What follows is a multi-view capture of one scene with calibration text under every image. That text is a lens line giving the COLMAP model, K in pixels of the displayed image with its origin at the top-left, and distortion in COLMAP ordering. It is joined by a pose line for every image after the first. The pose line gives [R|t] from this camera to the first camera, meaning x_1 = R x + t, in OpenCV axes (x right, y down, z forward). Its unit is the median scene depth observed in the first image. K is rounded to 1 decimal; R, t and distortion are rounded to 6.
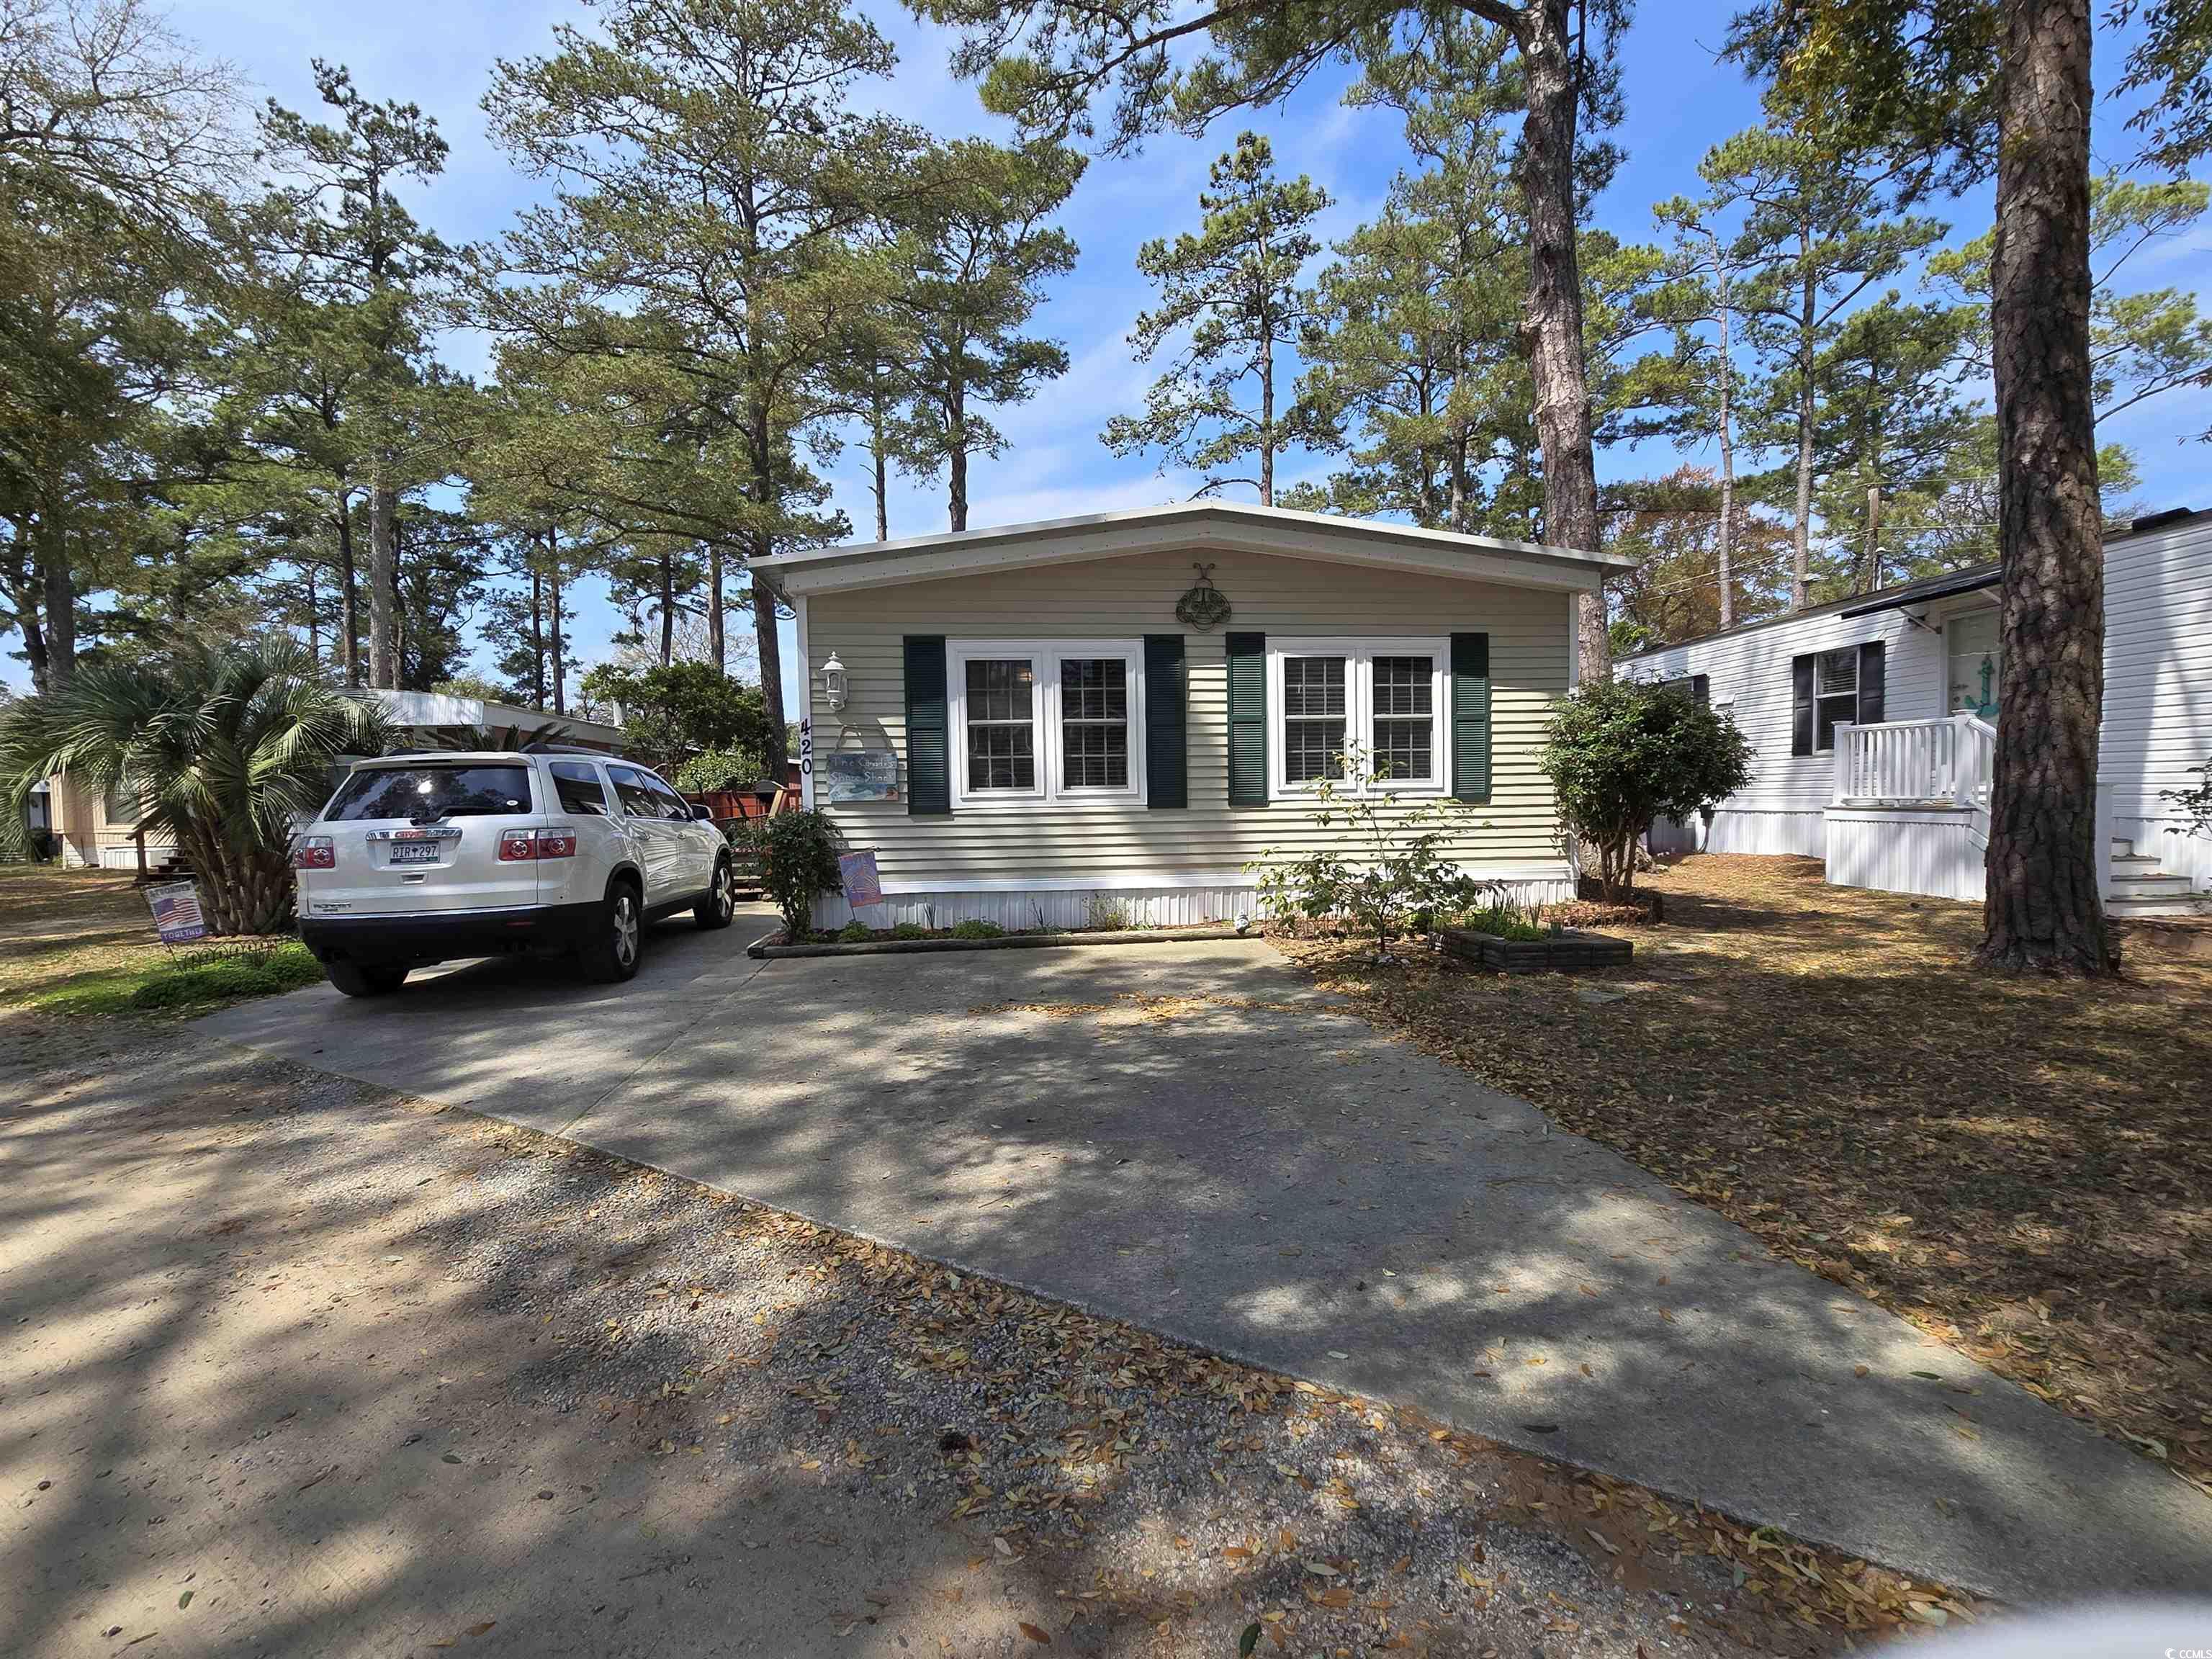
lens RADIAL K [[1016.8, 0, 1093.4], [0, 1016.8, 839.5], [0, 0, 1]] dist [-0.000321, 0.001169]
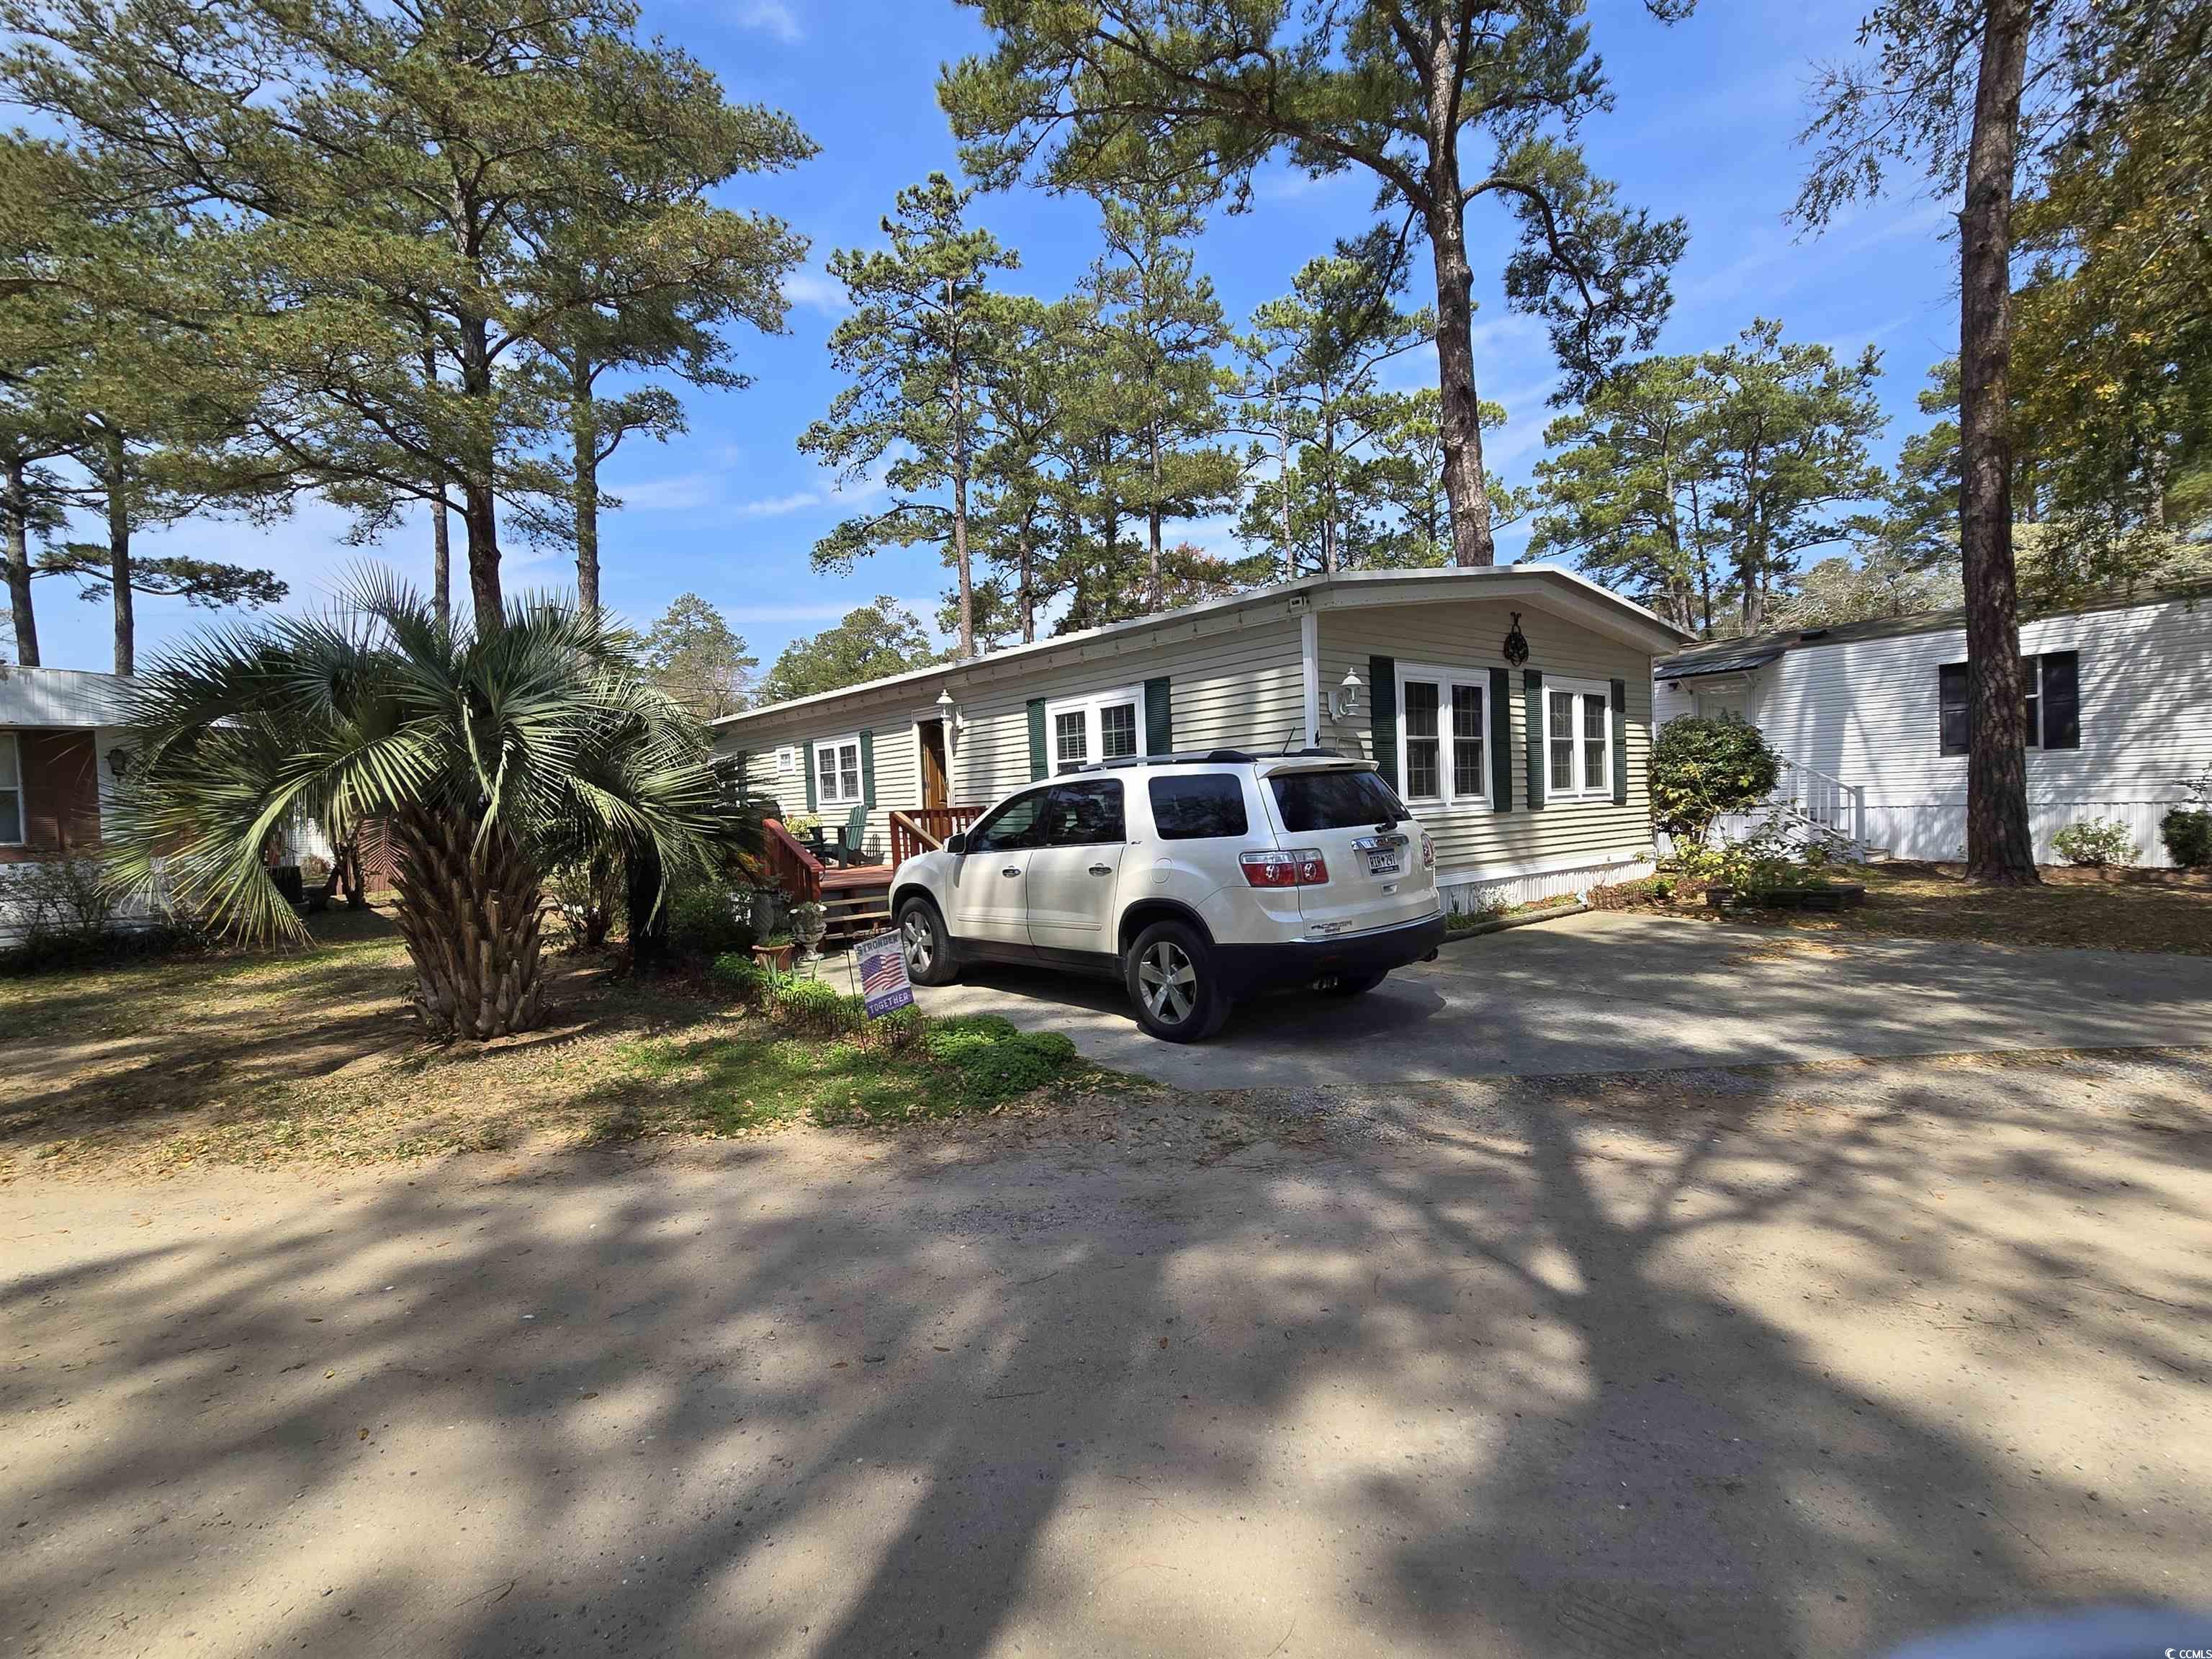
lens RADIAL K [[1016.8, 0, 1093.4], [0, 1016.8, 839.5], [0, 0, 1]] dist [-0.000321, 0.001169]
pose [[0.836089, -0.033876, 0.547547, -1.001709], [0.048387, 0.998755, -0.012094, -0.006700], [-0.546456, 0.036606, 0.836687, 0.257247]]
